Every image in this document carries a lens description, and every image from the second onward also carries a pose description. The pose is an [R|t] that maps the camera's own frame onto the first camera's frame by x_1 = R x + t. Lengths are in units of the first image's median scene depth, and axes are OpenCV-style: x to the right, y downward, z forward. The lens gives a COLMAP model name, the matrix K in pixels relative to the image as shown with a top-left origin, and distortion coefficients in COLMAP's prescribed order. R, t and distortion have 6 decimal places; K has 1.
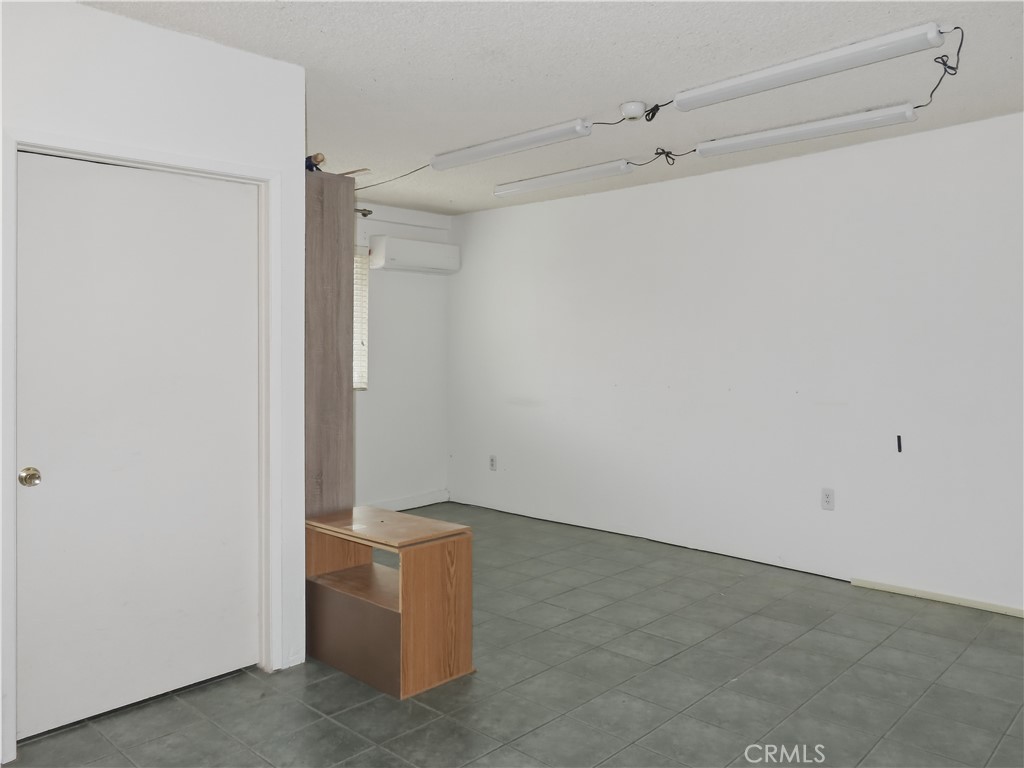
lens RADIAL K [[767.1, 0, 512.0], [0, 767.1, 384.0], [0, 0, 1]] dist [-0.009226, 0.000672]
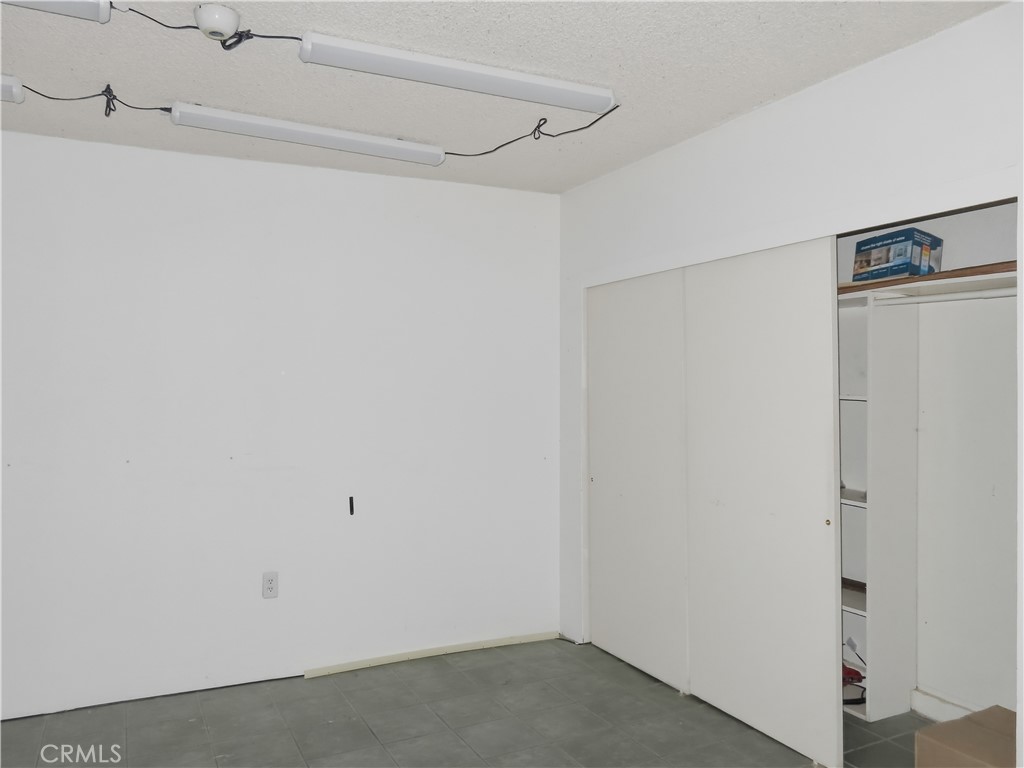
lens RADIAL K [[767.1, 0, 512.0], [0, 767.1, 384.0], [0, 0, 1]] dist [-0.009226, 0.000672]
pose [[0.316505, 0.001895, 0.948589, -0.211192], [0.044170, 0.998884, -0.016733, -0.029324], [-0.947562, 0.047195, 0.316068, 0.365828]]
